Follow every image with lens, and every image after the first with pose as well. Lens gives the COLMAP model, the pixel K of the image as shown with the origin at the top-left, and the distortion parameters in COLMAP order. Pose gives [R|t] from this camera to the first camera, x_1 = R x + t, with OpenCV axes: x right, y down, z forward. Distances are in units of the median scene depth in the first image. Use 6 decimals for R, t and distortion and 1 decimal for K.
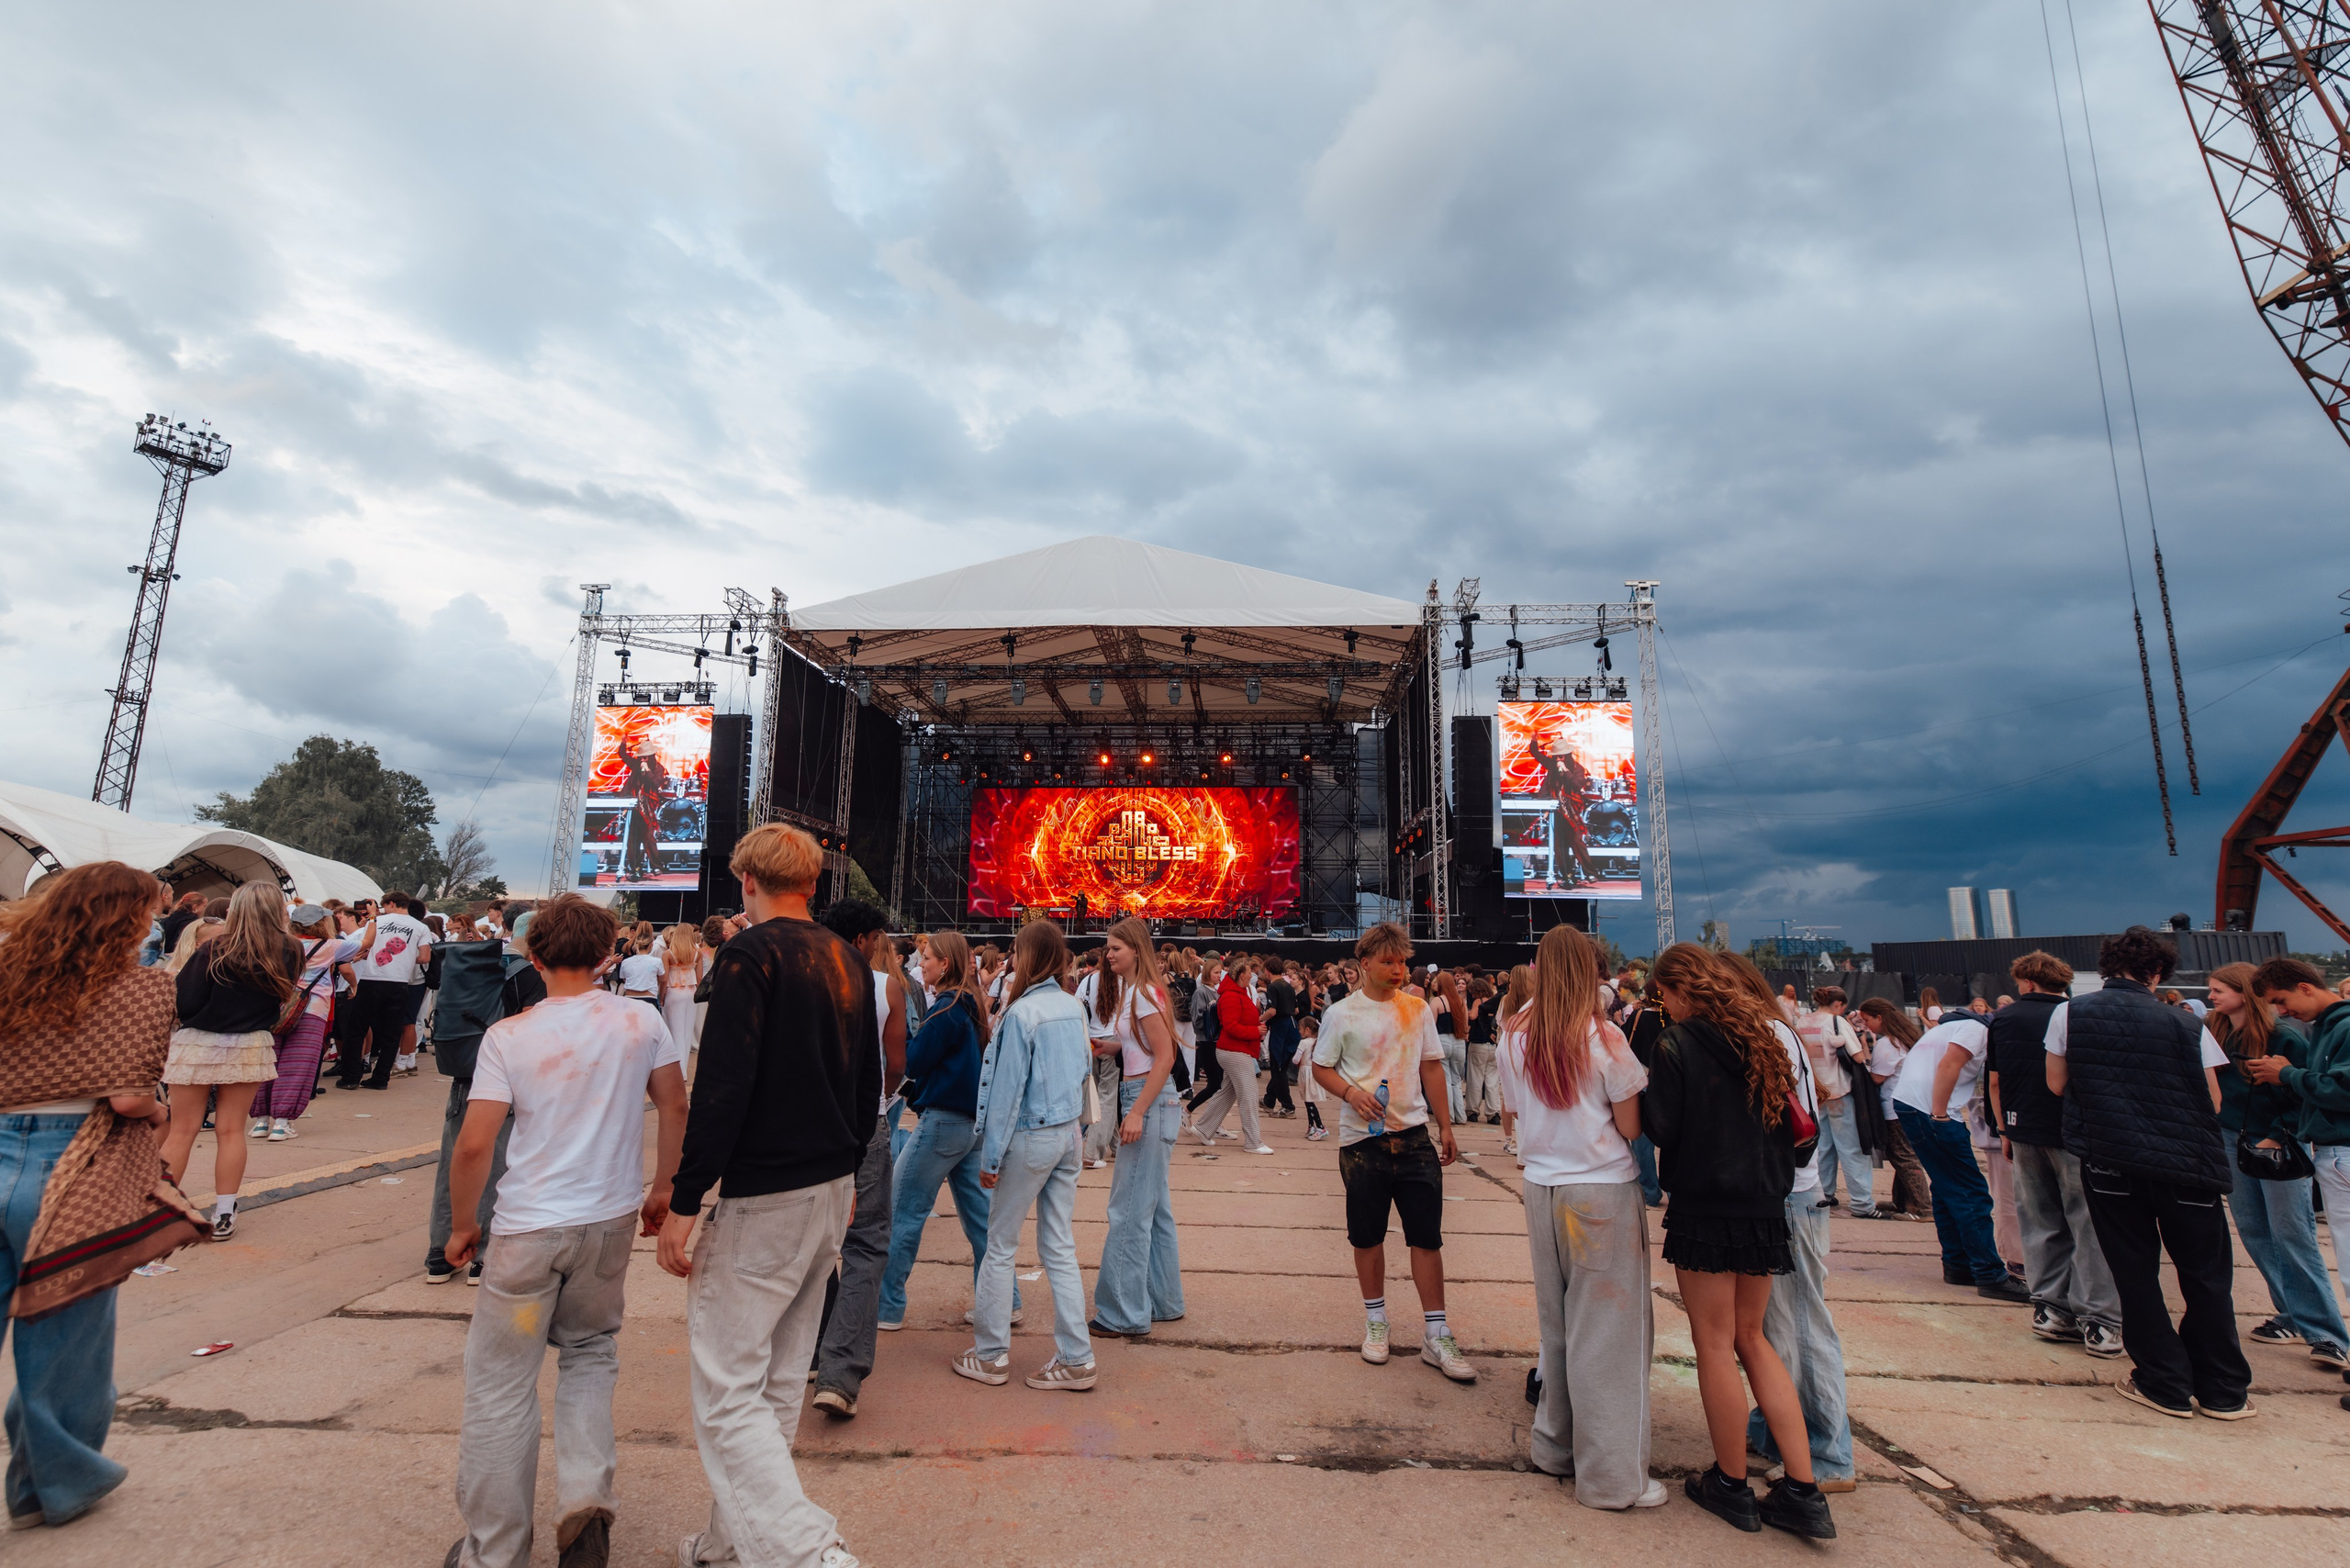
lens RADIAL K [[1009.5, 0, 1181.6], [0, 1009.5, 788.0], [0, 0, 1]] dist [0.005389, 0.000201]
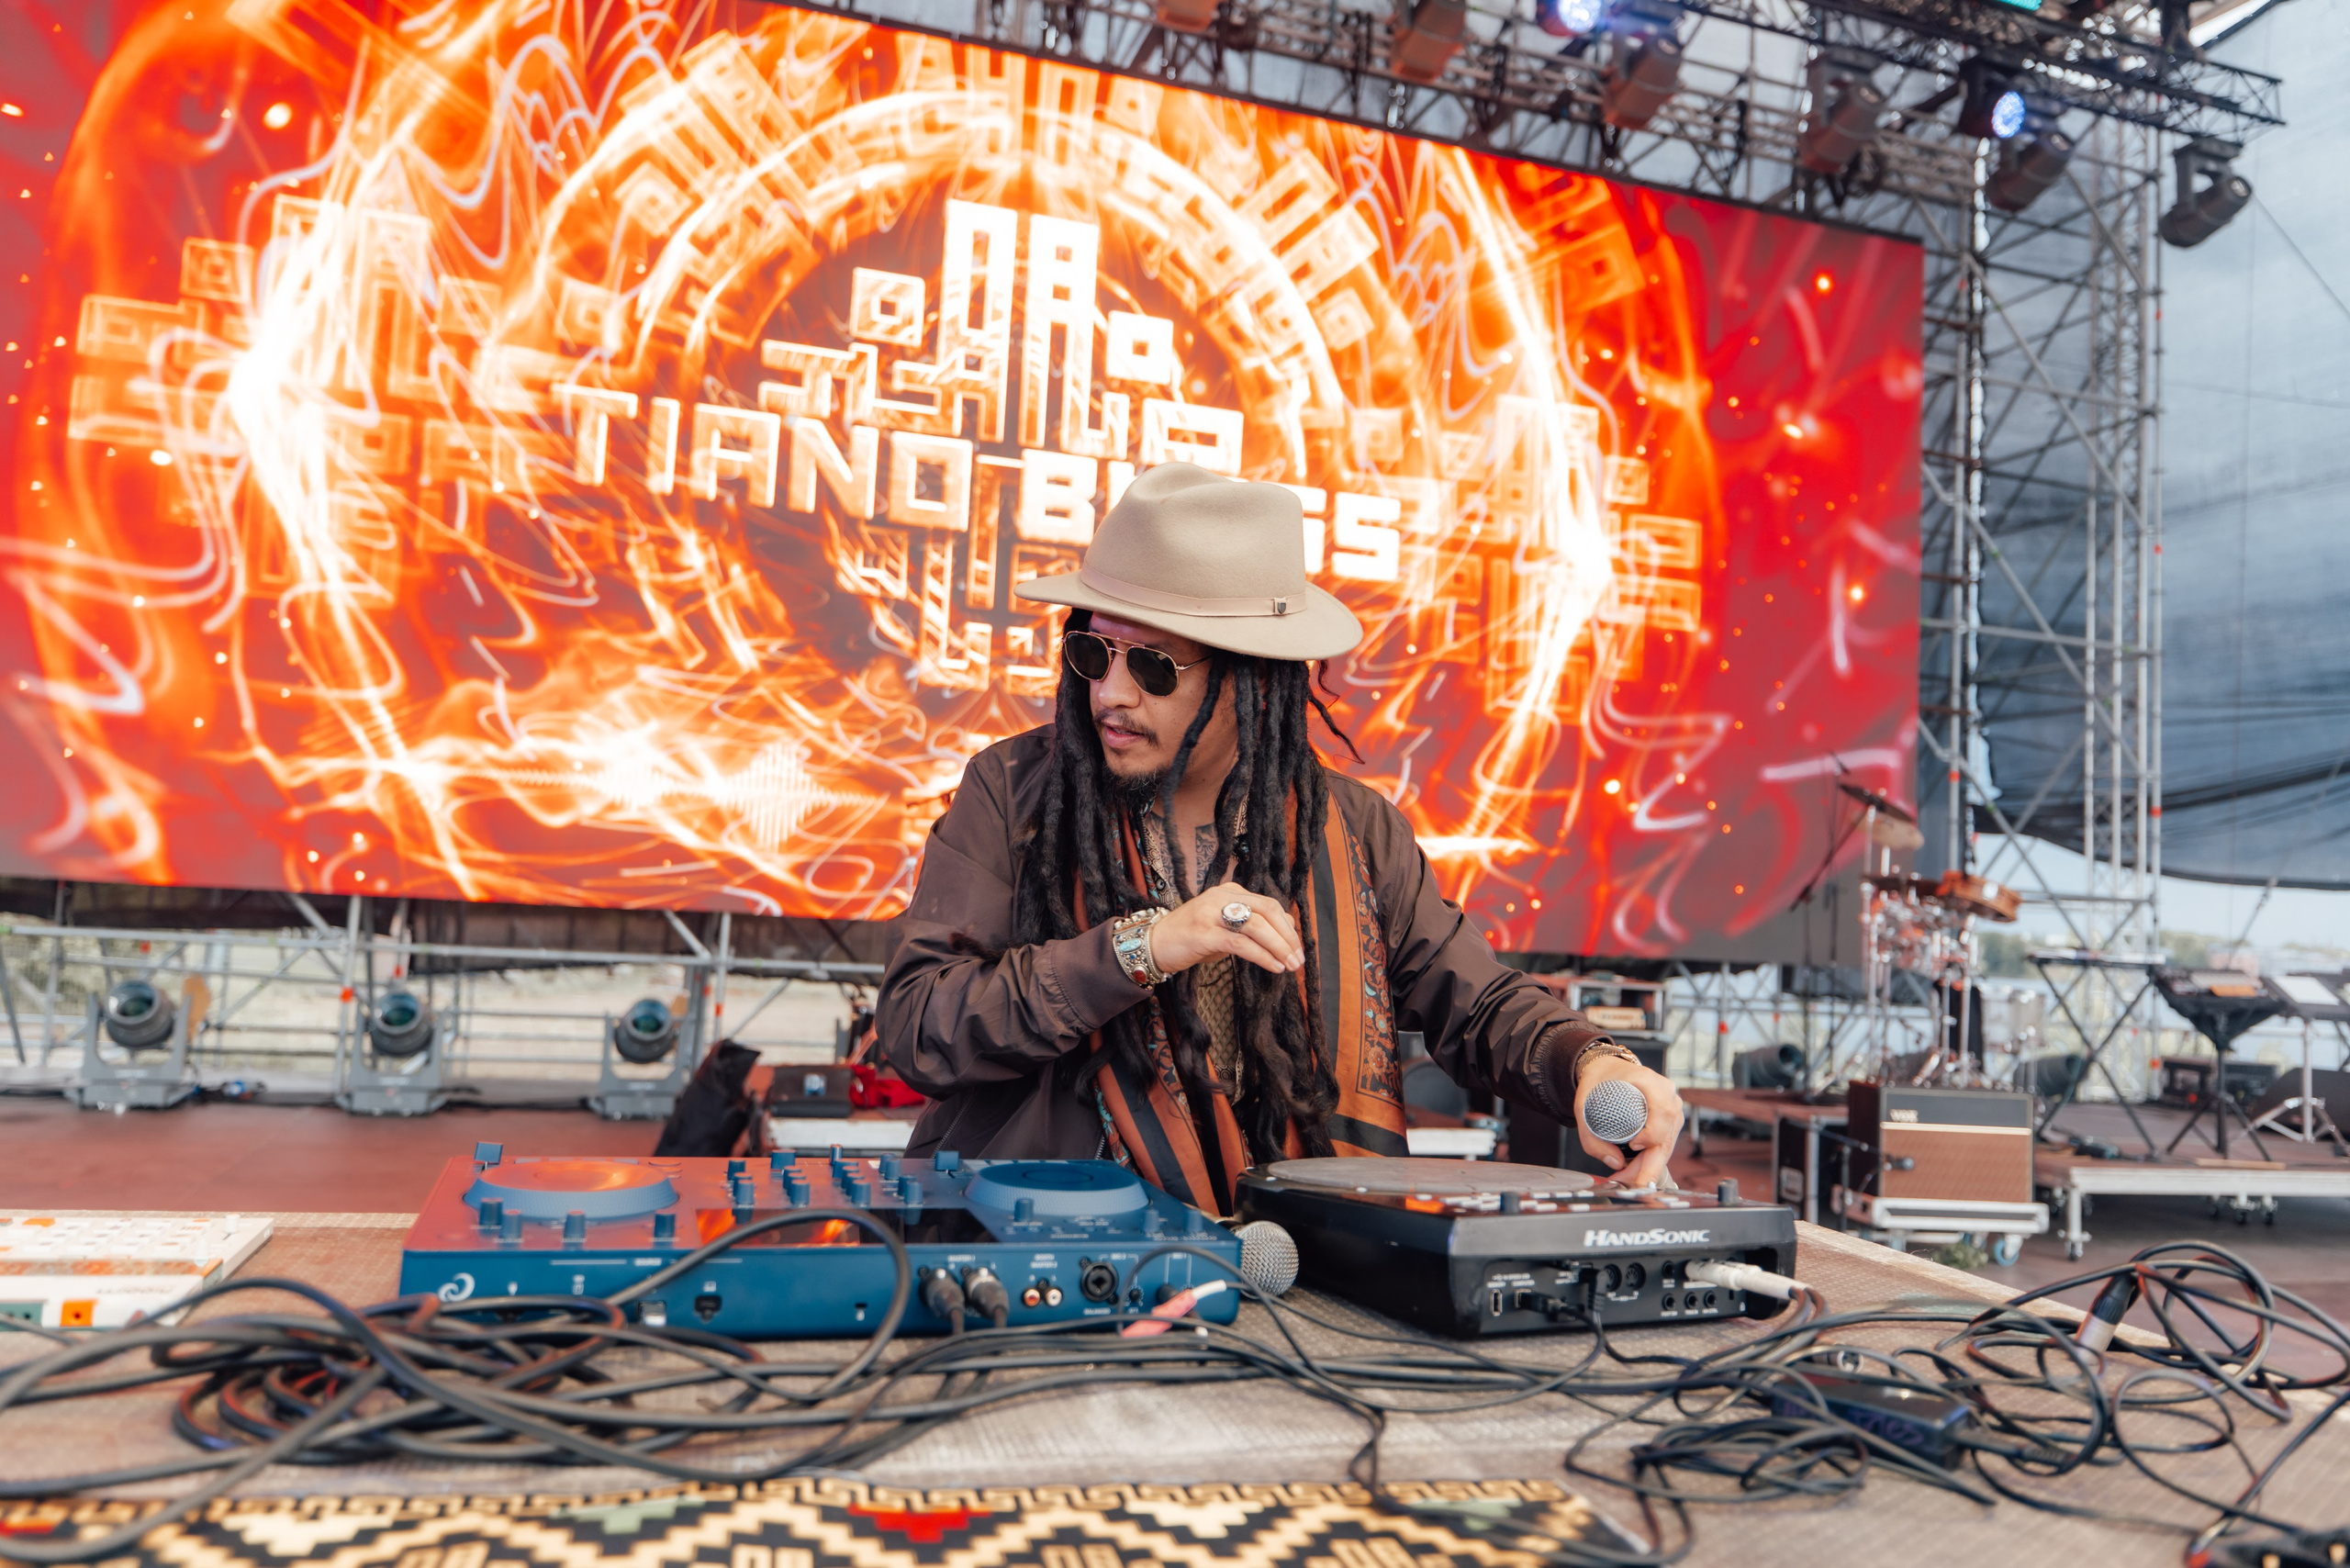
lens RADIAL K [[1645.6, 0, 1153.4], [0, 1645.6, 778.5], [0, 0, 1]] dist [0.007292, -0.022364]
pose [[0.935479, 0.076297, 0.345046, -0.107499], [-0.113146, 0.989681, 0.087916, 0.081900], [-0.334778, -0.121285, 0.934459, 0.762298]]
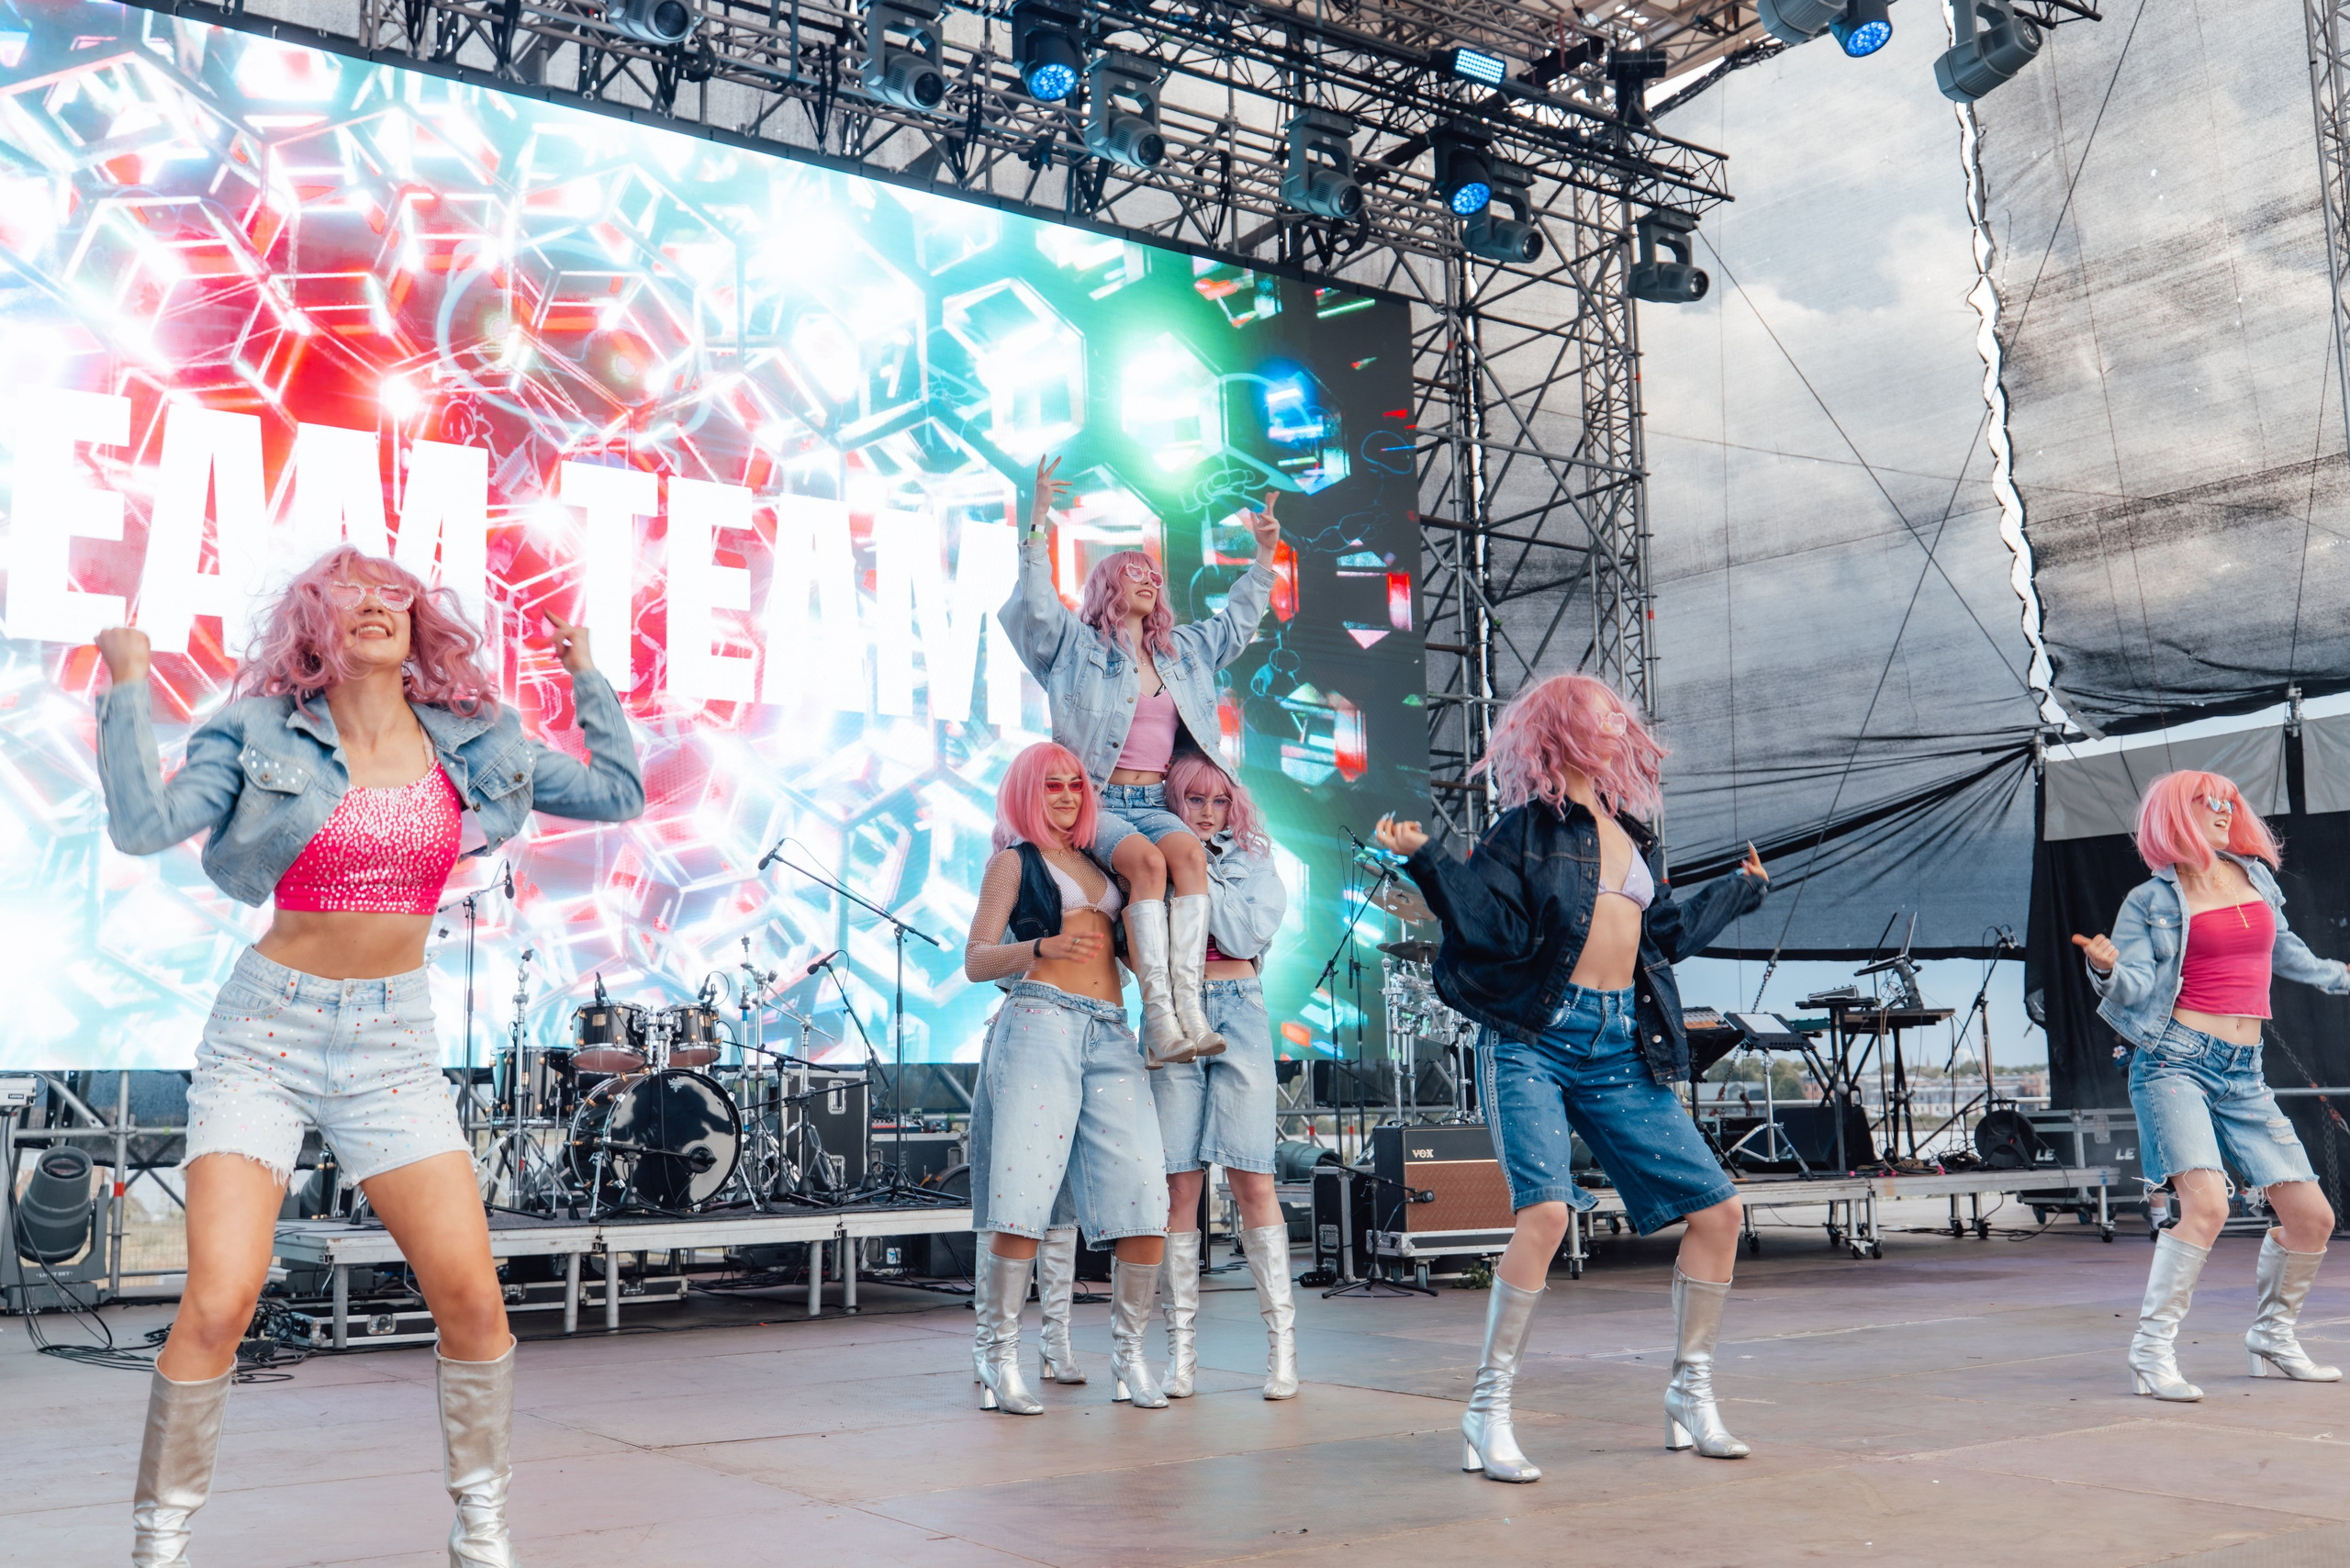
lens RADIAL K [[2274.9, 0, 1162.7], [0, 2274.9, 776.5], [0, 0, 1]] dist [0.009700, 0.000000]
pose [[0.793118, 0.071741, 0.604829, -0.148873], [-0.084235, 0.996416, -0.007730, 0.085123], [-0.603215, -0.044817, 0.796318, 0.713244]]
